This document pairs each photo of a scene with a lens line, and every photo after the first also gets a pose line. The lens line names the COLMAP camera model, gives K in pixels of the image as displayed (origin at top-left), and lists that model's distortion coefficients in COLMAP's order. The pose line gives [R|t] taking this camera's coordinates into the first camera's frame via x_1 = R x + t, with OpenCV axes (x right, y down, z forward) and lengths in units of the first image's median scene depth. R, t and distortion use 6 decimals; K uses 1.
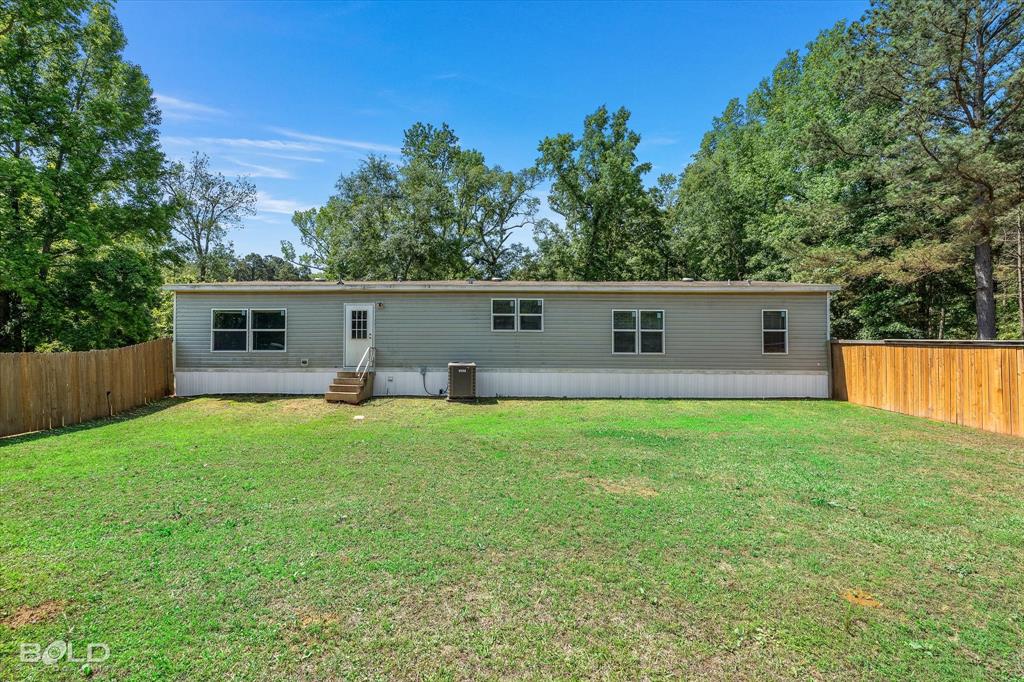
lens RADIAL K [[446.4, 0, 511.3], [0, 446.4, 344.4], [0, 0, 1]] dist [-0.005010, 0.000017]
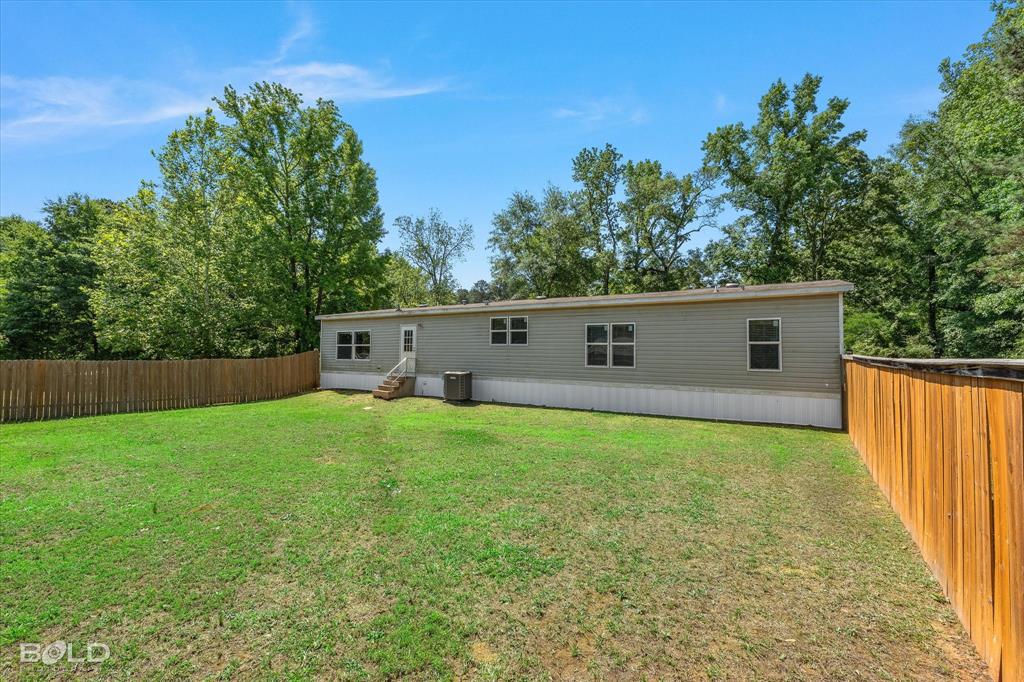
lens RADIAL K [[446.4, 0, 503.1], [0, 446.4, 340.5], [0, 0, 1]] dist [-0.005010, 0.000017]
pose [[0.850732, -0.010013, -0.525504, 0.595768], [-0.009221, 0.999380, -0.033971, -0.002732], [0.525519, 0.033746, 0.850112, 0.022289]]
